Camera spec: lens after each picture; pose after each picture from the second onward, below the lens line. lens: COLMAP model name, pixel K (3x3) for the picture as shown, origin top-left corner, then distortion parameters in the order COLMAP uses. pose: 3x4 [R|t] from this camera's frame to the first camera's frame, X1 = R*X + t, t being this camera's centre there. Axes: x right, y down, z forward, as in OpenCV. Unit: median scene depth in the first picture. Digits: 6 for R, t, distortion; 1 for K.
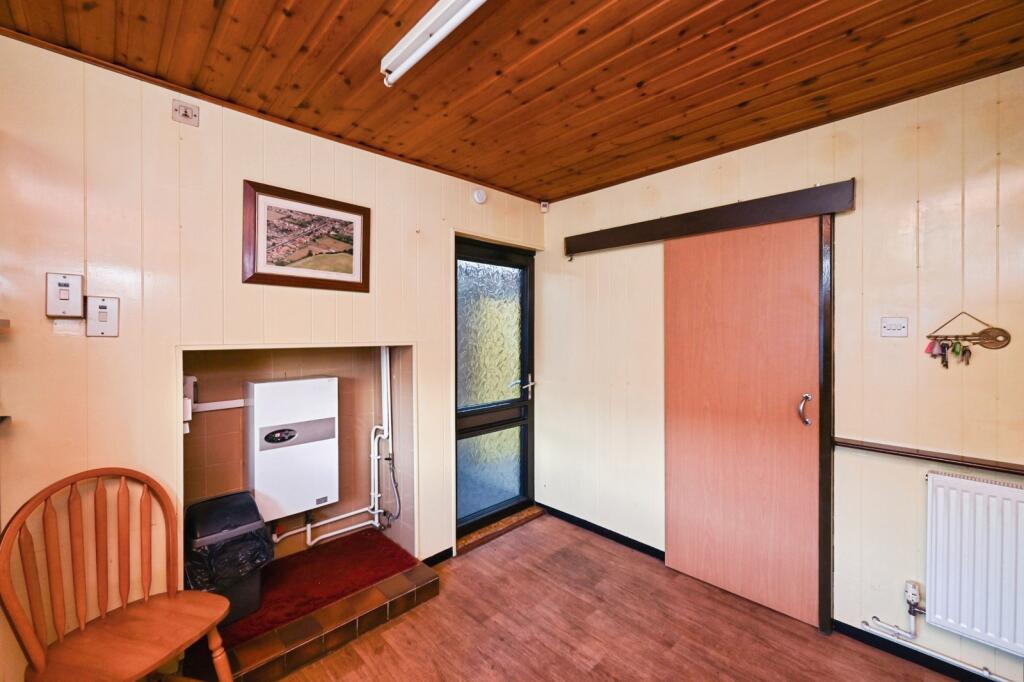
lens RADIAL K [[414.4, 0, 511.3], [0, 414.4, 334.6], [0, 0, 1]] dist [-0.002670, 0.002211]
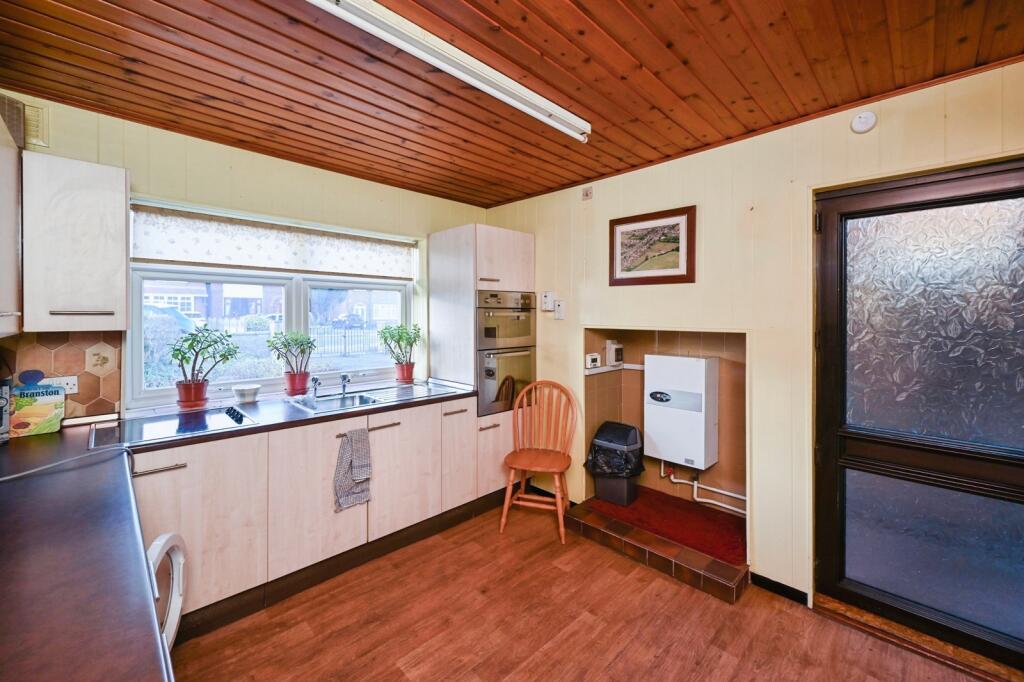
lens RADIAL K [[414.4, 0, 505.9], [0, 414.4, 317.8], [0, 0, 1]] dist [-0.002670, 0.002211]
pose [[0.001766, 0.007355, -0.999971, 0.782168], [-0.008664, 0.999936, 0.007339, -0.012076], [0.999961, 0.008651, 0.001830, 0.521338]]
